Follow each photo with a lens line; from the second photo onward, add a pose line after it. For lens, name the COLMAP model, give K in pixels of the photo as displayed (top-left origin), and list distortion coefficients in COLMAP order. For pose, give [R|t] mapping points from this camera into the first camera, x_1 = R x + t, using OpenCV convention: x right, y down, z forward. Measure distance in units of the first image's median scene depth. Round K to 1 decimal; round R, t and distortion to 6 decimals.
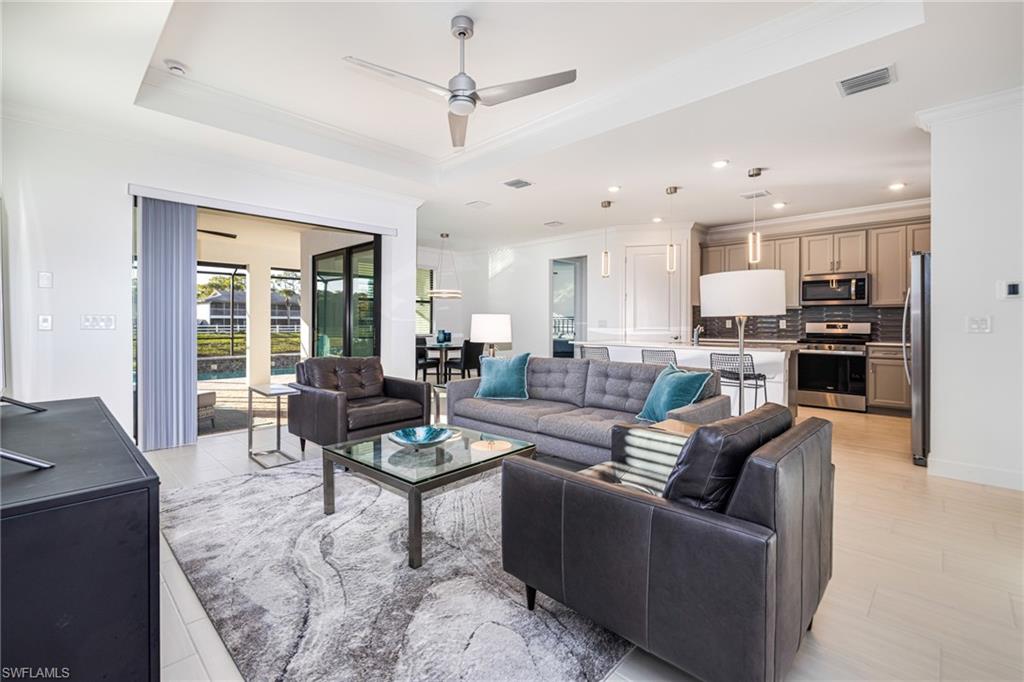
lens RADIAL K [[443.6, 0, 506.6], [0, 443.6, 329.5], [0, 0, 1]] dist [0.001549, 0.000167]
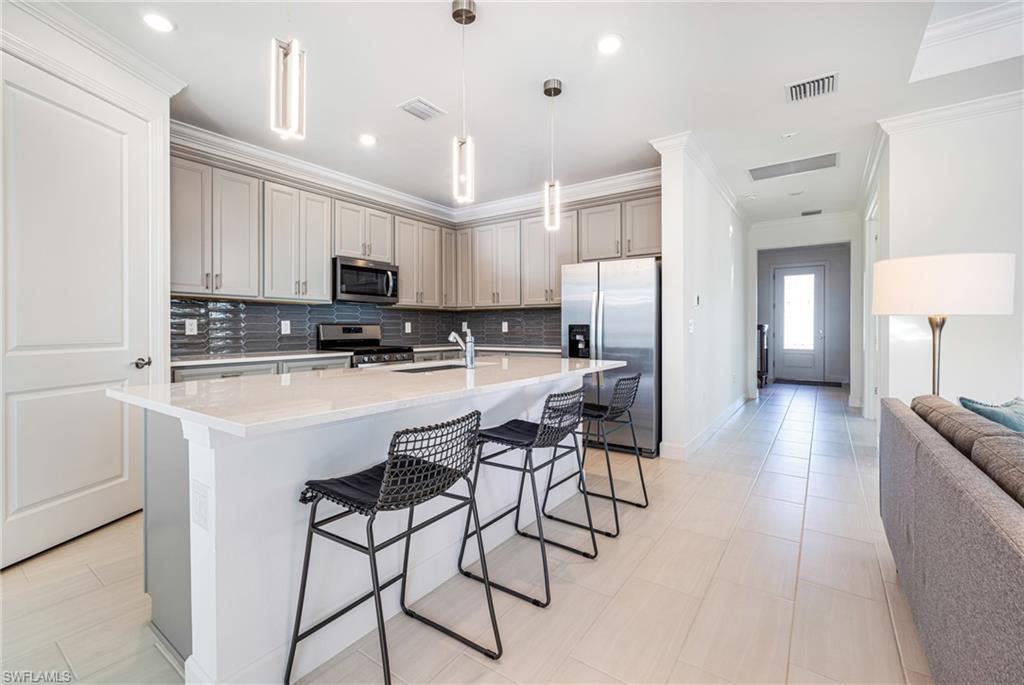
lens RADIAL K [[445.6, 0, 509.3], [0, 445.6, 328.5], [0, 0, 1]] dist [0.001498, 0.000094]
pose [[-0.154058, -0.005525, 0.988046, -0.045404], [0.014138, 0.999870, 0.007796, -0.012327], [-0.987961, 0.015170, -0.153960, 0.896885]]
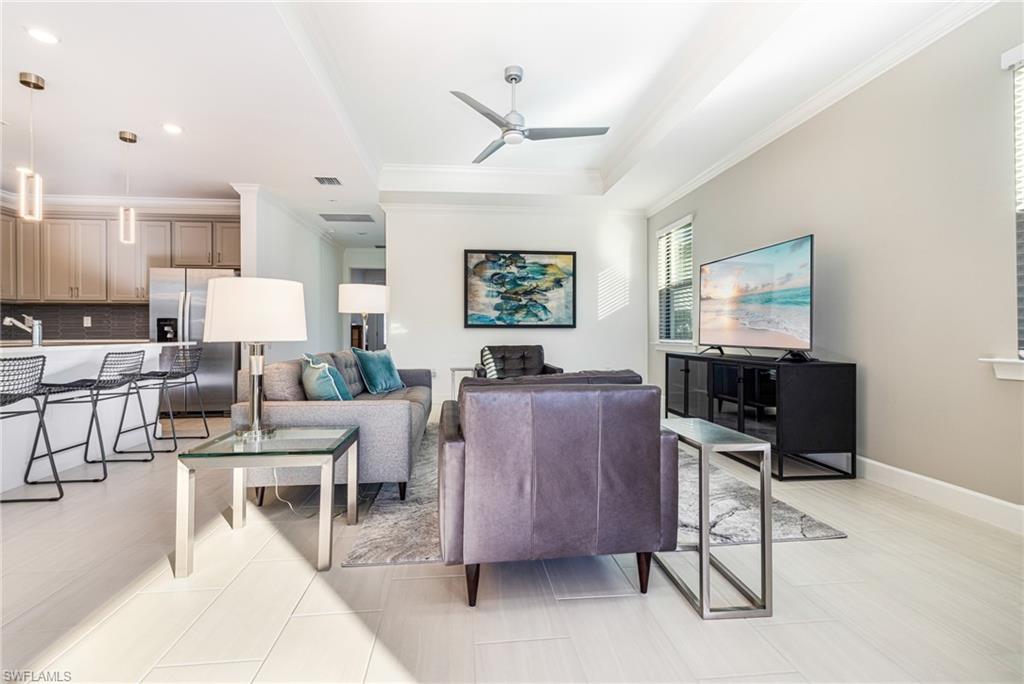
lens RADIAL K [[443.6, 0, 506.6], [0, 443.6, 330.5], [0, 0, 1]] dist [0.001549, 0.000167]
pose [[-0.770152, 0.001969, 0.637857, -0.434819], [0.009225, 0.999925, 0.008052, 0.012575], [-0.637793, 0.012085, -0.770113, 0.923034]]
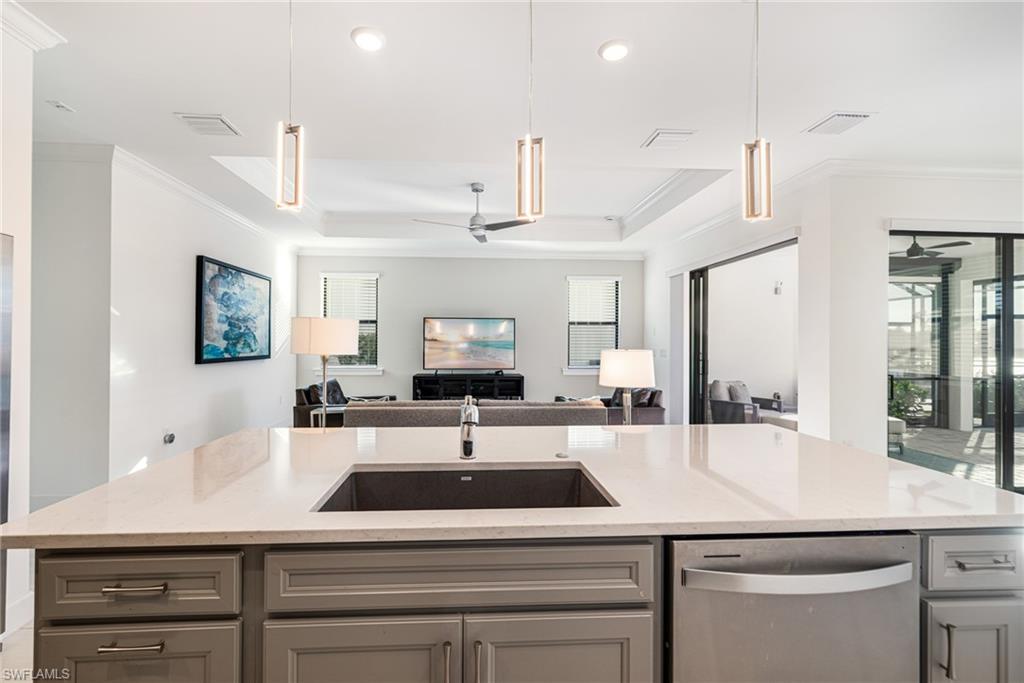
lens RADIAL K [[444.7, 0, 490.7], [0, 444.7, 339.0], [0, 0, 1]] dist [0.000496, 0.000308]
pose [[-0.674991, -0.009901, -0.737759, 0.540438], [-0.018429, 0.999824, 0.003443, -0.040934], [0.737596, 0.015920, -0.675055, 1.051143]]
